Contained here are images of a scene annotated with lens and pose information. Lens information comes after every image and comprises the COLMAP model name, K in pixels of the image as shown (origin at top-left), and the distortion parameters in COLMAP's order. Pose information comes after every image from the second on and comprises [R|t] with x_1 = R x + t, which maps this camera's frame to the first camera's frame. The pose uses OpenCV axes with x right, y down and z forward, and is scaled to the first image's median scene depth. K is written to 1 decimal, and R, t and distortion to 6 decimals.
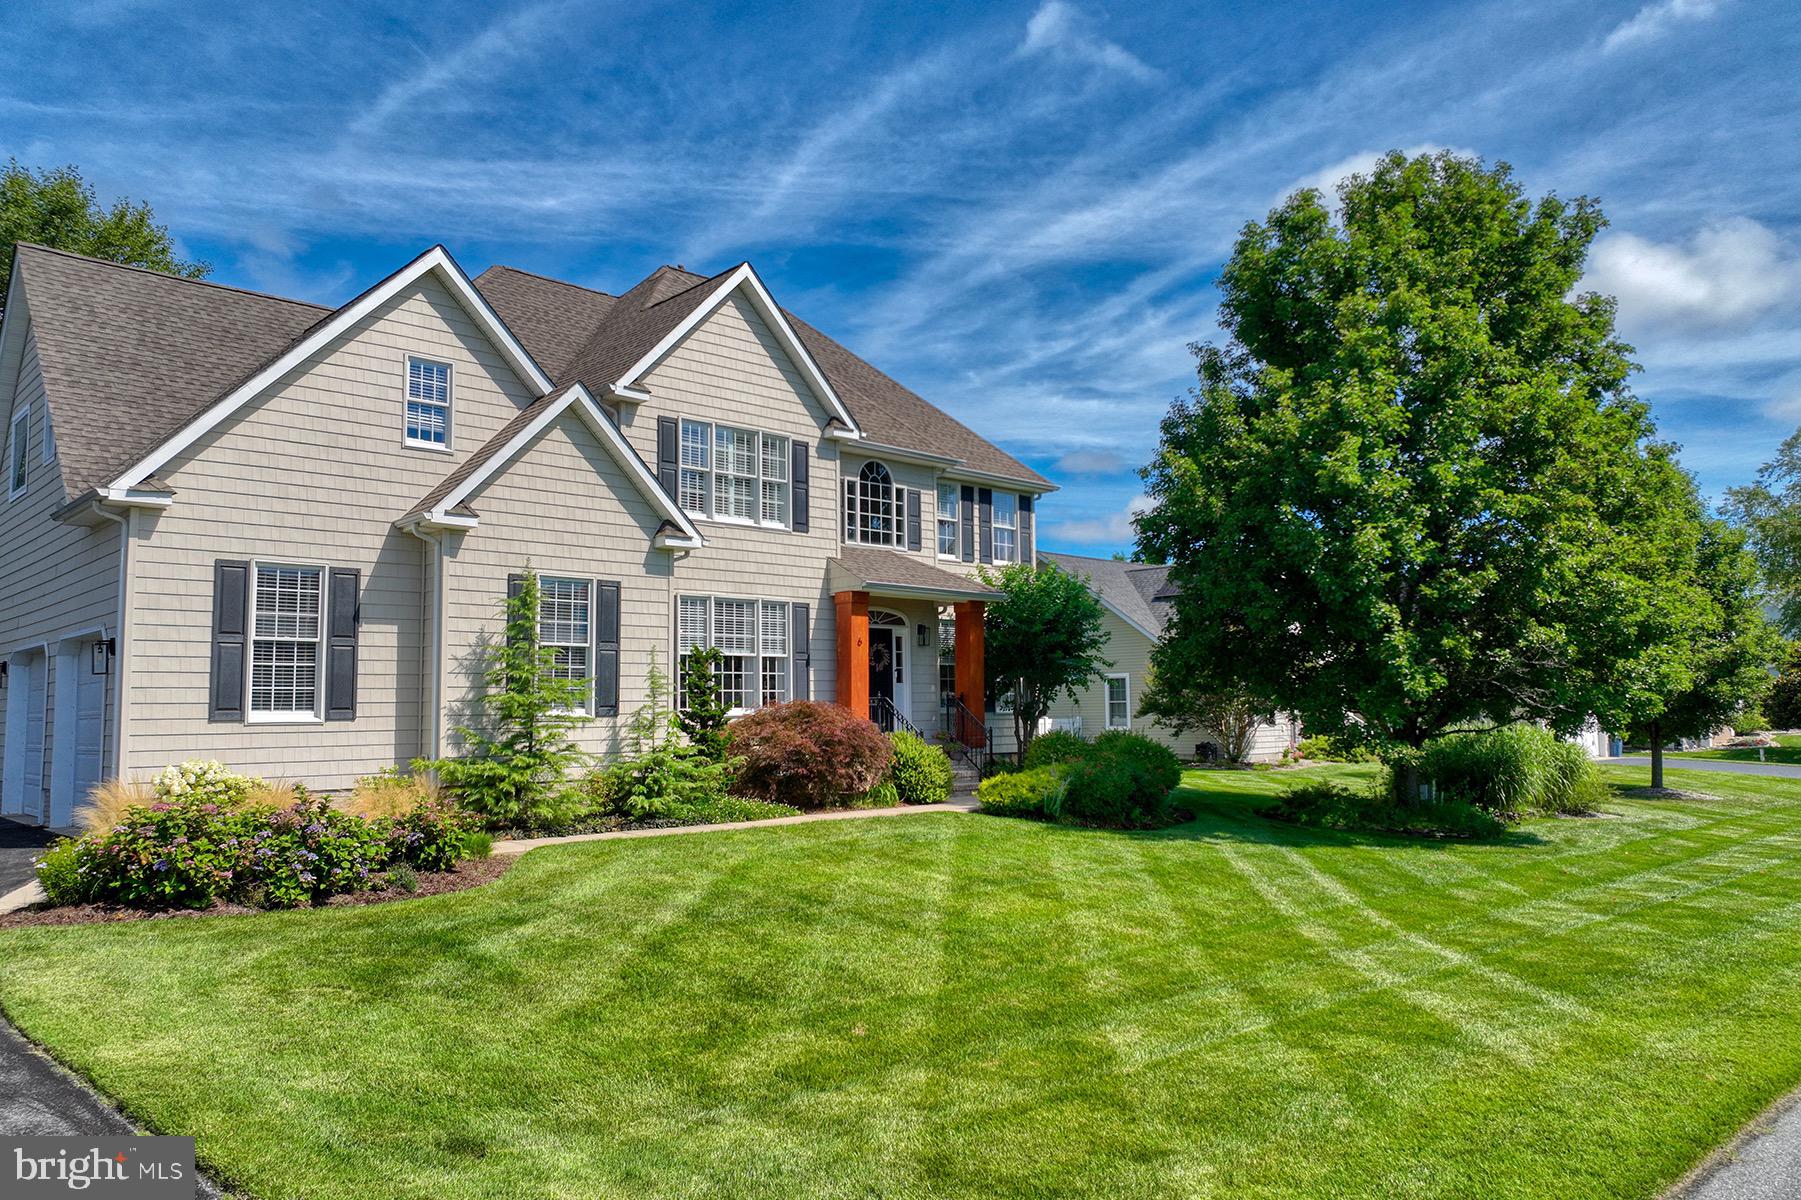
lens RADIAL K [[1267.0, 0, 903.2], [0, 1267.0, 597.1], [0, 0, 1]] dist [-0.001073, 0.015981]
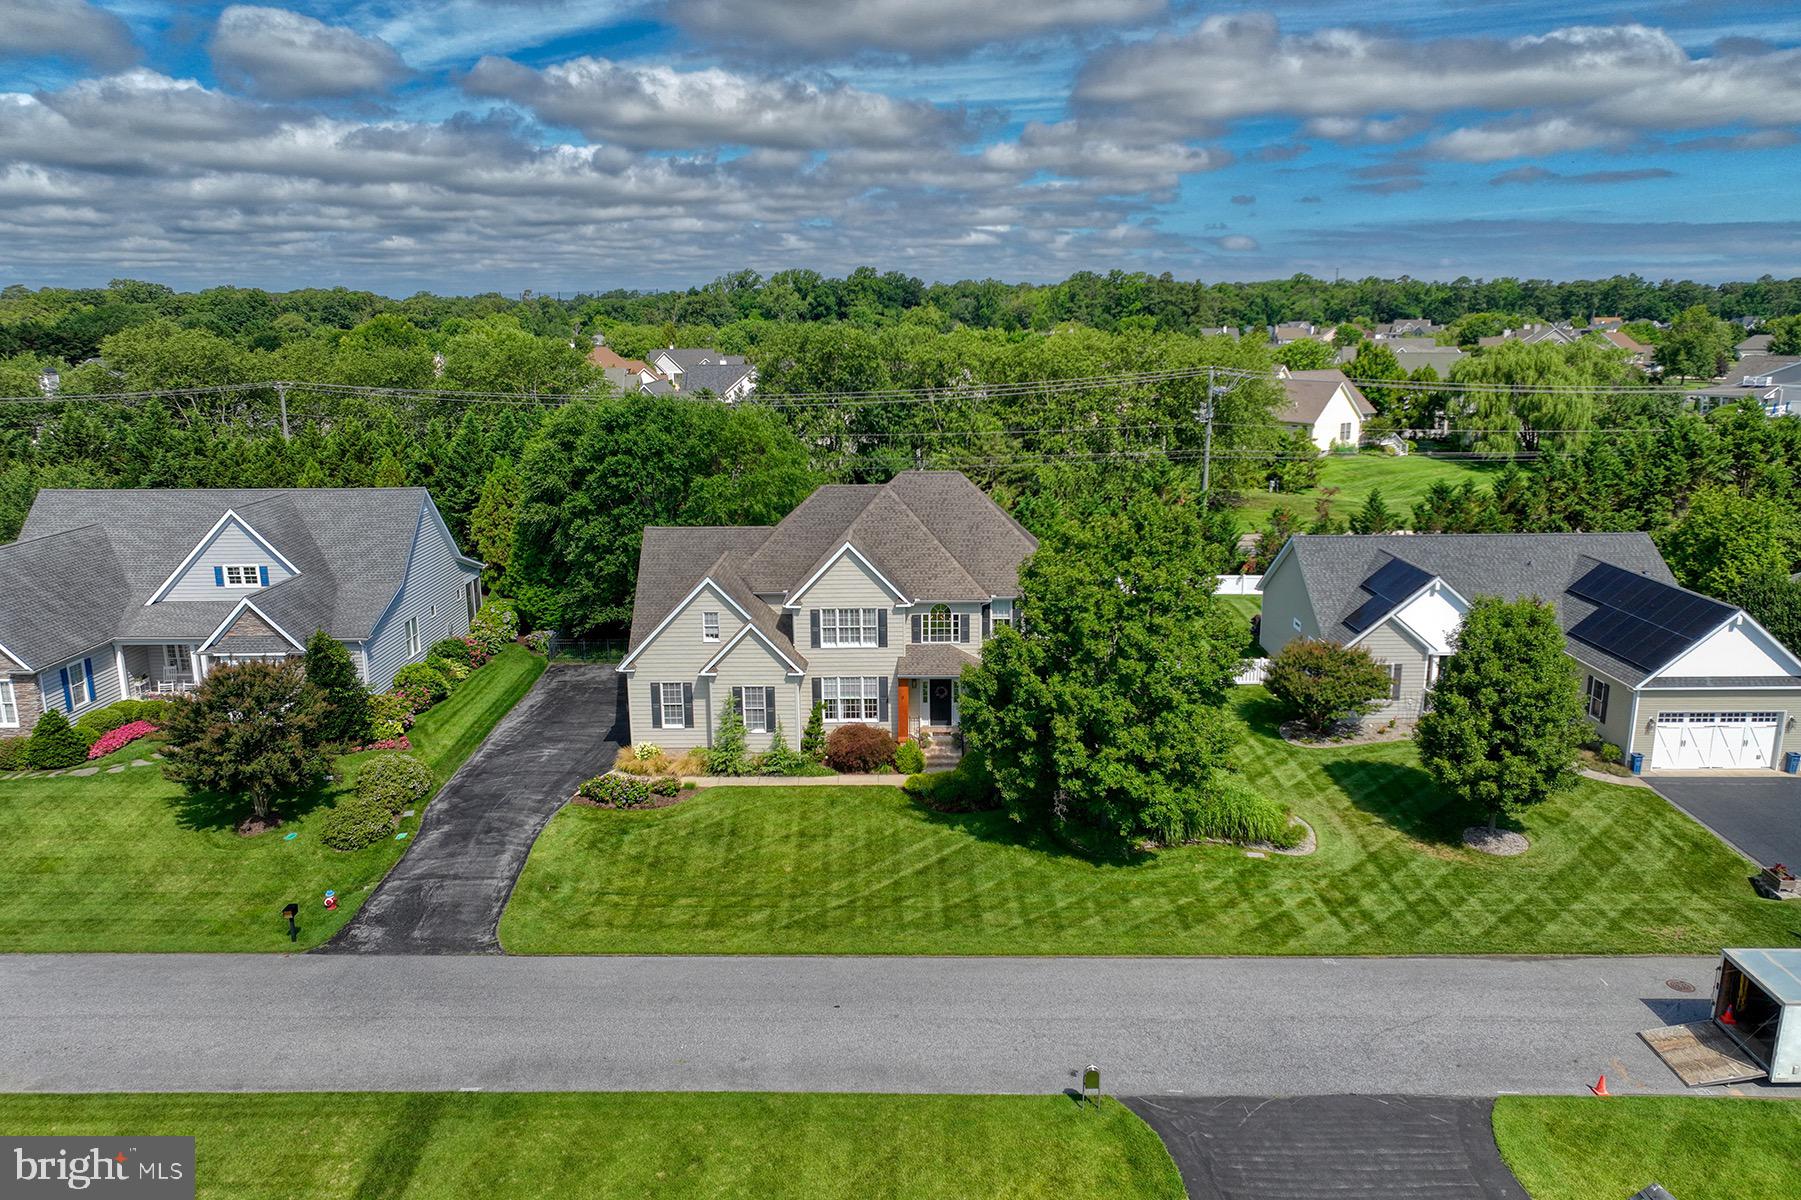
lens RADIAL K [[1267.0, 0, 895.7], [0, 1267.0, 604.6], [0, 0, 1]] dist [-0.001073, 0.015981]
pose [[0.720486, 0.163143, -0.674007, 1.602442], [0.064187, 0.952073, 0.299062, -0.881523], [0.690493, -0.258732, 0.675483, -0.574875]]
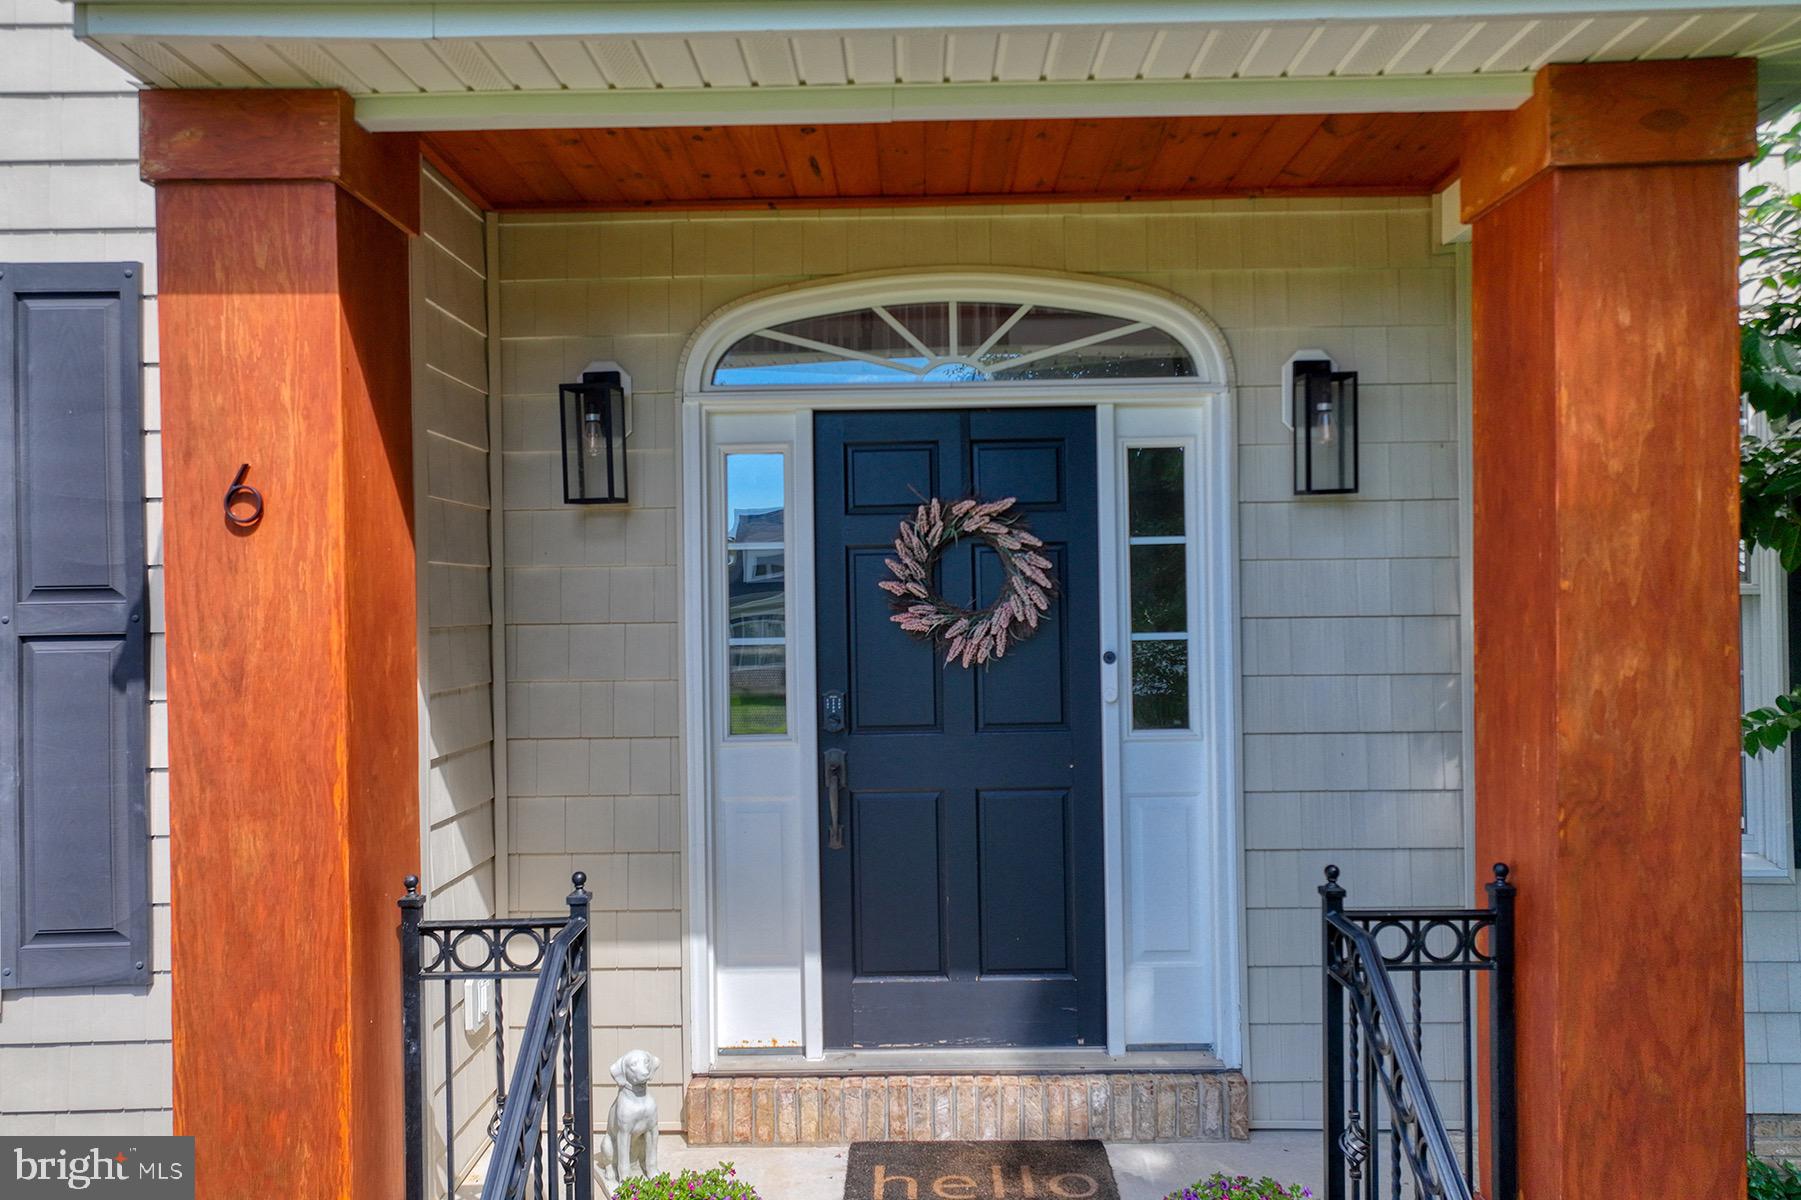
lens RADIAL K [[1267.0, 0, 903.0], [0, 1267.0, 600.2], [0, 0, 1]] dist [-0.001073, 0.015981]
pose [[0.715303, 0.001430, -0.698813, 0.104957], [0.070691, 0.994720, 0.074394, 0.043374], [0.695230, -0.102614, 0.711425, 1.023238]]
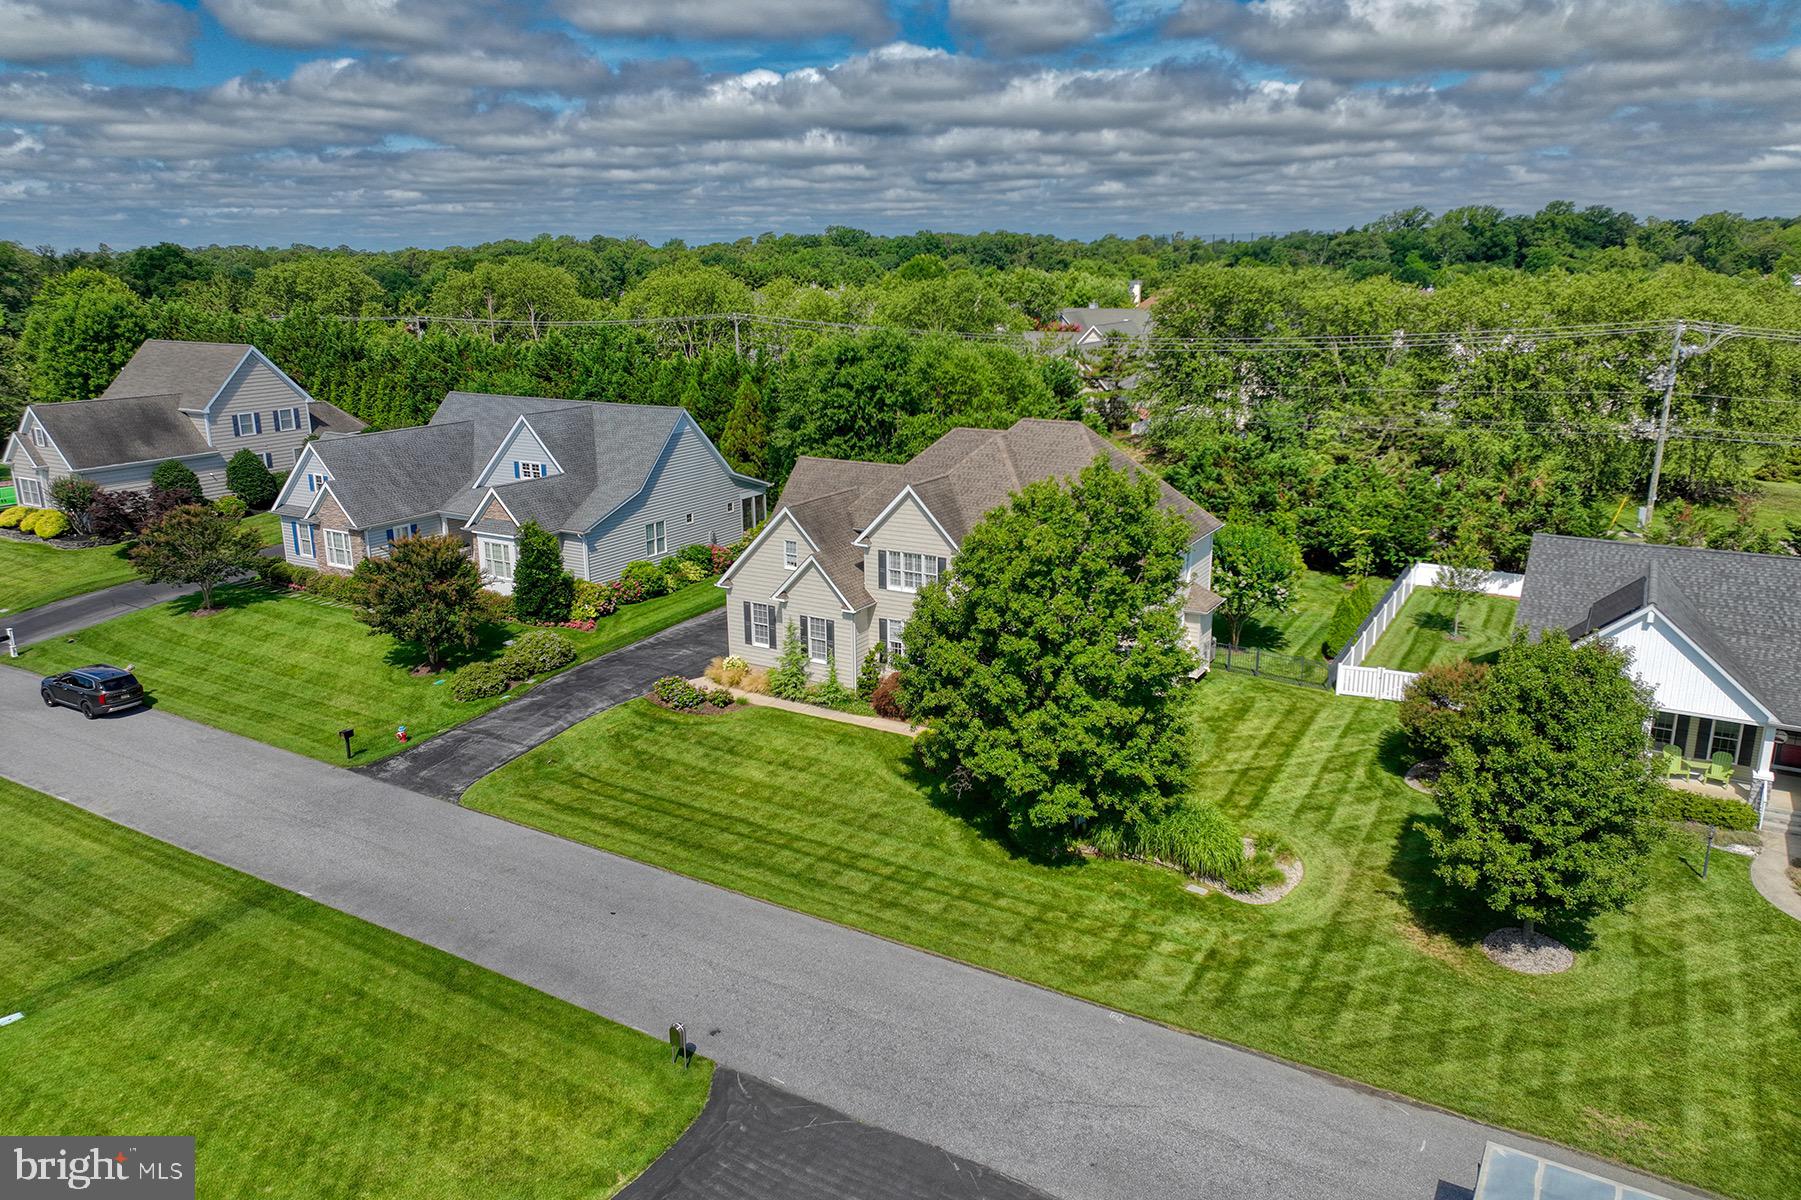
lens RADIAL K [[1267.0, 0, 895.4], [0, 1267.0, 588.0], [0, 0, 1]] dist [-0.001073, 0.015981]
pose [[0.269774, 0.252584, -0.929206, 2.142690], [0.094231, 0.953427, 0.286526, -0.776642], [0.958302, -0.164857, 0.233408, 0.424707]]
